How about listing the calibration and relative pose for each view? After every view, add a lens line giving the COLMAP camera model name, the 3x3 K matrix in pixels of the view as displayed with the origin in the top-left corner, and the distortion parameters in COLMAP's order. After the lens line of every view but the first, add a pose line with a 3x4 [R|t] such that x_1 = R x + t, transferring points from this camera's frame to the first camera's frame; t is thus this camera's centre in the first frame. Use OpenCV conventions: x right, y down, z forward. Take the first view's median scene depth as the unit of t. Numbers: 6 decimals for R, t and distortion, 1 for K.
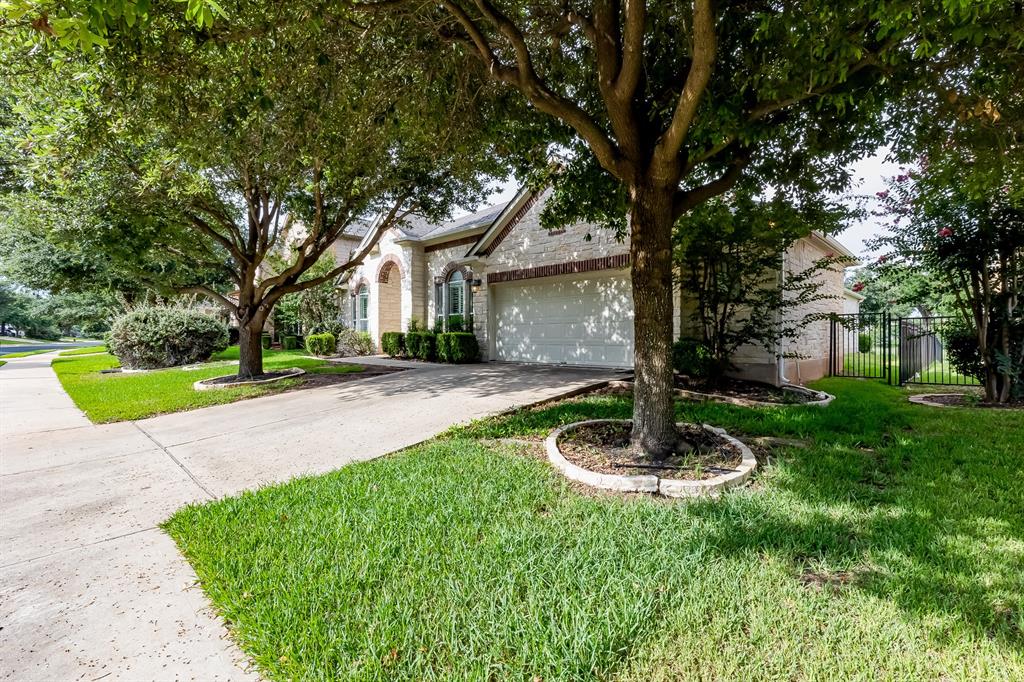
lens RADIAL K [[460.7, 0, 513.5], [0, 460.7, 342.0], [0, 0, 1]] dist [0.001959, 0.000024]
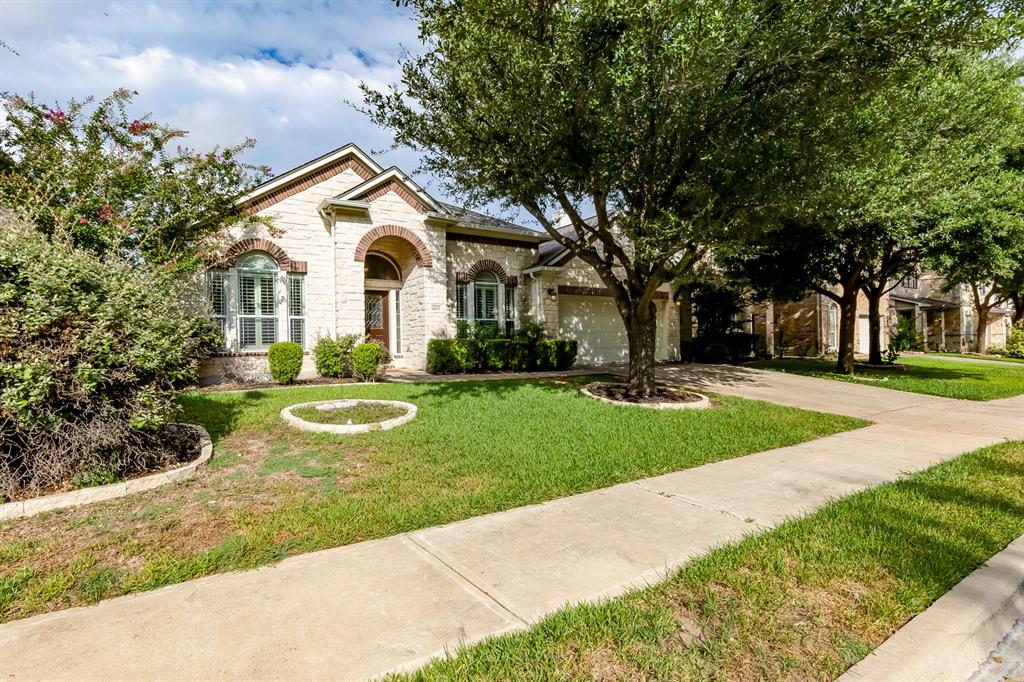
lens RADIAL K [[460.7, 0, 513.5], [0, 460.7, 342.0], [0, 0, 1]] dist [0.001959, 0.000024]
pose [[0.261173, -0.008626, 0.965254, -1.131145], [0.023583, 0.999719, 0.002553, -0.018951], [-0.965004, 0.022097, 0.261302, 0.828646]]
